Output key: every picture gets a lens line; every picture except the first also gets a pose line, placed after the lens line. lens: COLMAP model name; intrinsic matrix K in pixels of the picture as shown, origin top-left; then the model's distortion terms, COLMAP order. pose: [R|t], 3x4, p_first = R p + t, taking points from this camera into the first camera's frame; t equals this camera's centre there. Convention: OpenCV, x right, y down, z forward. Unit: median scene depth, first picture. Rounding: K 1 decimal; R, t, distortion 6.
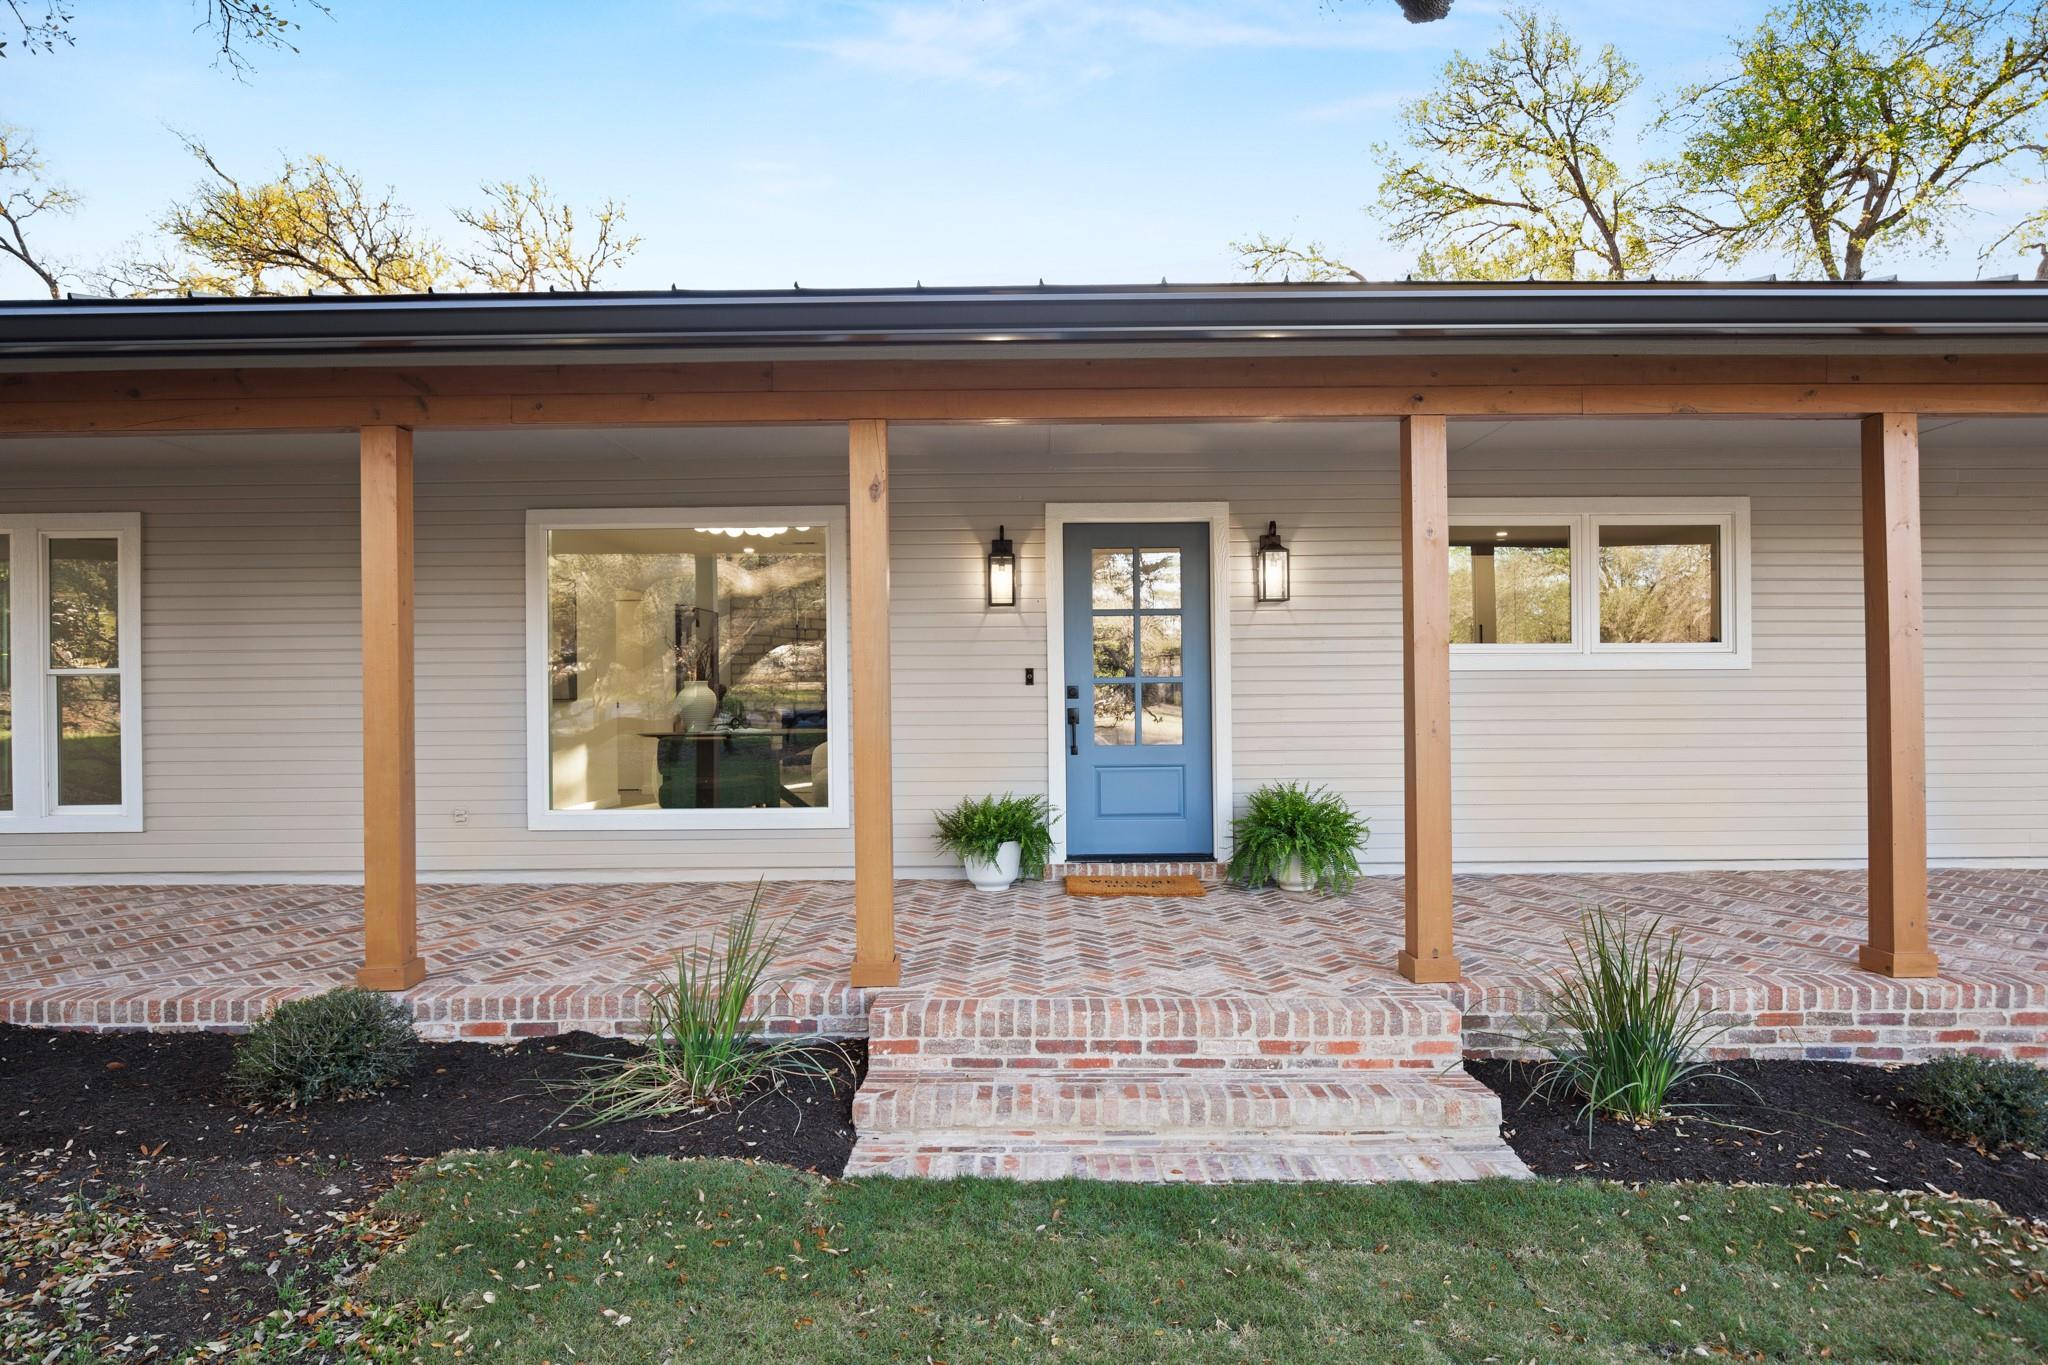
lens RADIAL K [[1185.1, 0, 1021.7], [0, 1185.1, 687.1], [0, 0, 1]] dist [-0.002036, 0.002990]
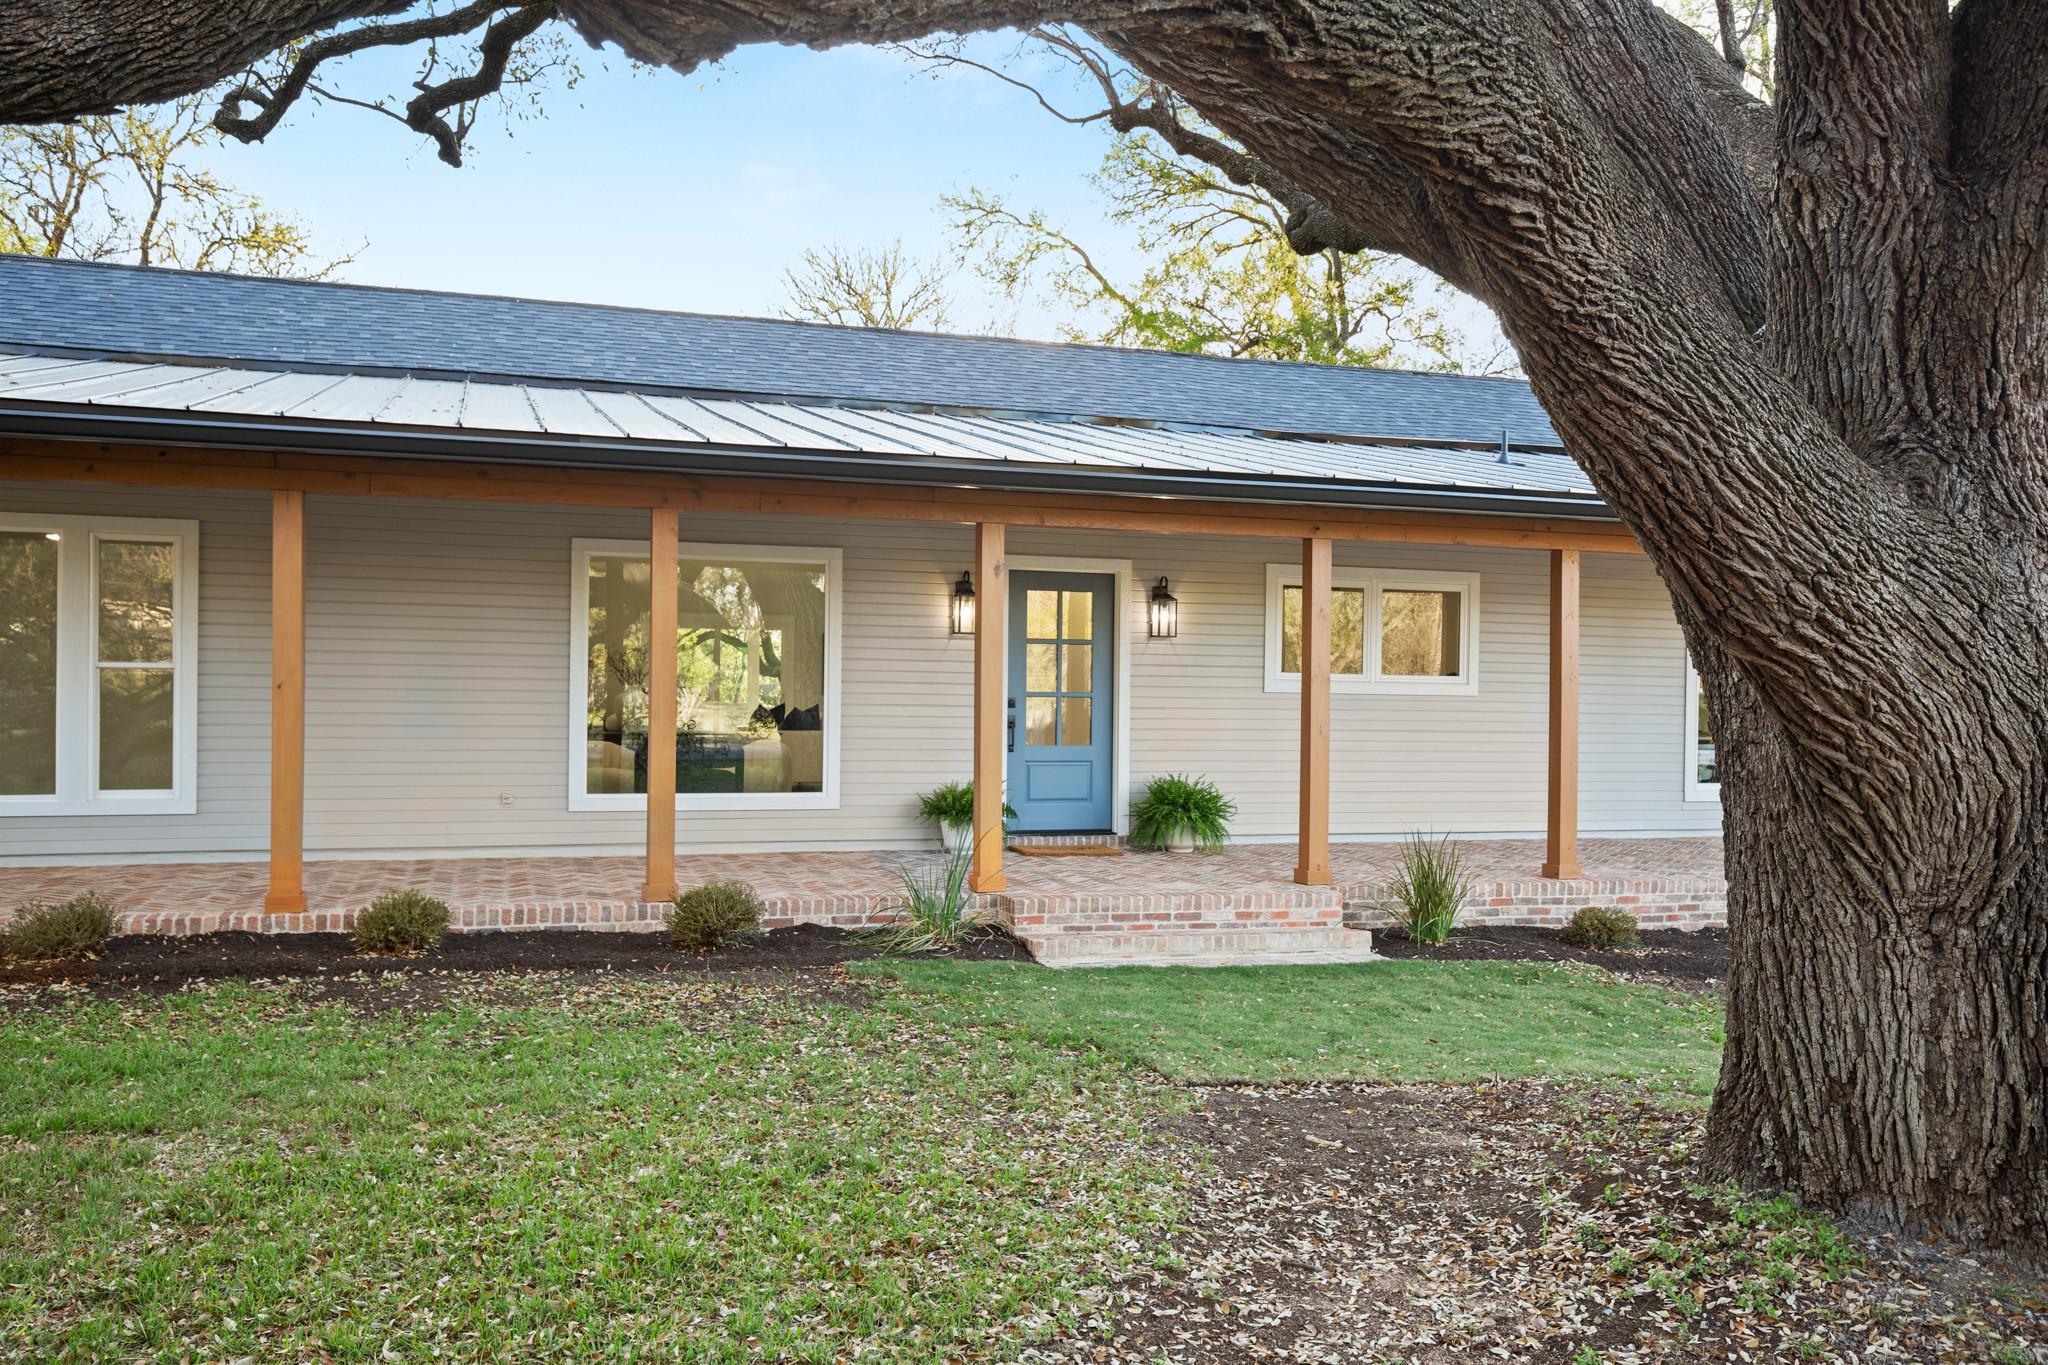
lens RADIAL K [[1670.0, 0, 1007.2], [0, 1670.0, 712.5], [0, 0, 1]] dist [0.064026, 0.018107]
pose [[0.952320, 0.018206, 0.304557, -0.745523], [-0.021158, 0.999756, 0.006395, 0.004787], [-0.304366, -0.012534, 0.952473, -1.038037]]
